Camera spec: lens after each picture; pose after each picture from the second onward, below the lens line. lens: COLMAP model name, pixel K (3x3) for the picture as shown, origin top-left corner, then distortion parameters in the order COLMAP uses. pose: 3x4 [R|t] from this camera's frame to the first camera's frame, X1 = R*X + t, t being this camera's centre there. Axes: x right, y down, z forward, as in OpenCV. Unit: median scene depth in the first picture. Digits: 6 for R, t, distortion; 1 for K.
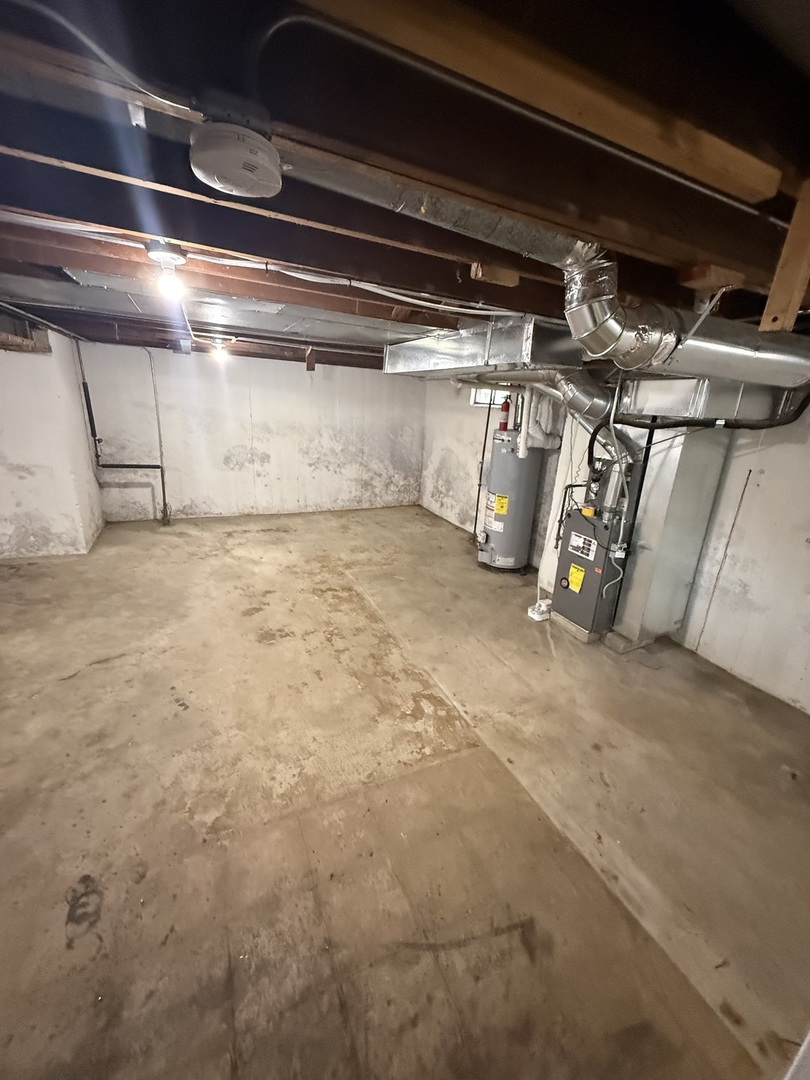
lens RADIAL K [[432.2, 0, 405.0], [0, 432.2, 540.0], [0, 0, 1]] dist [-0.000150, 0.000158]
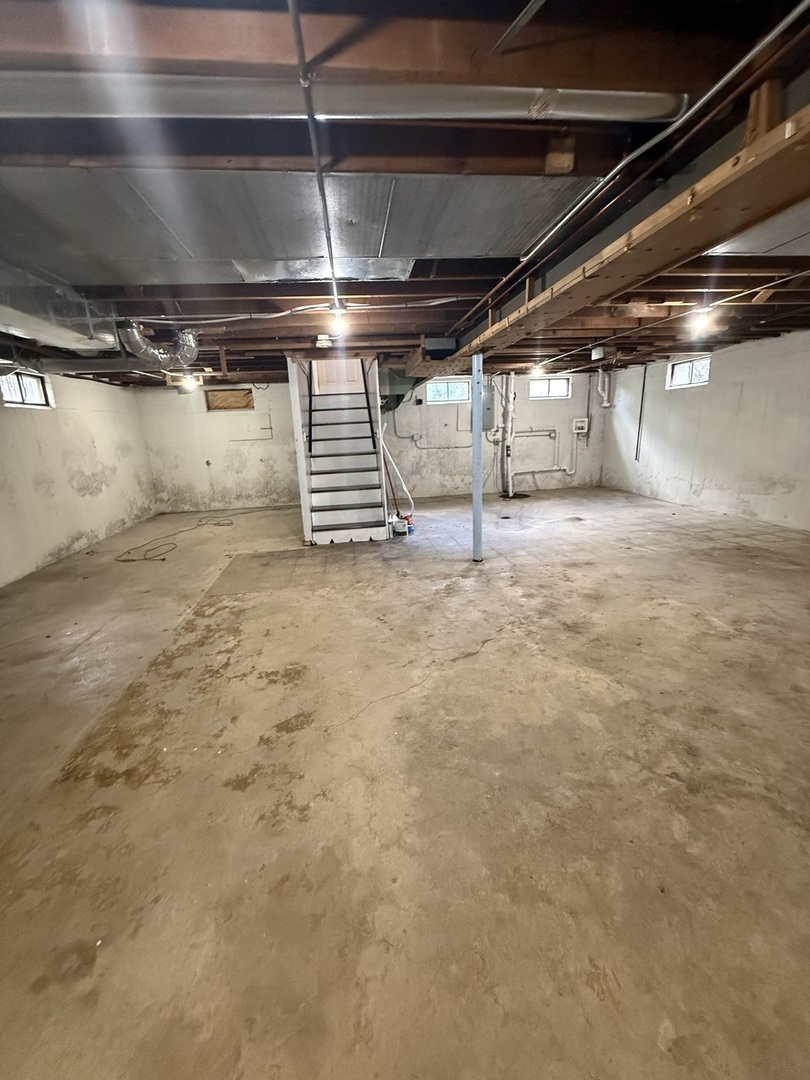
lens RADIAL K [[432.2, 0, 405.0], [0, 432.2, 540.0], [0, 0, 1]] dist [-0.000150, 0.000158]
pose [[-0.956147, -0.090860, 0.278438, -0.760272], [0.076663, 0.839881, 0.537329, -0.404574], [-0.282677, 0.535111, -0.796084, 1.550952]]
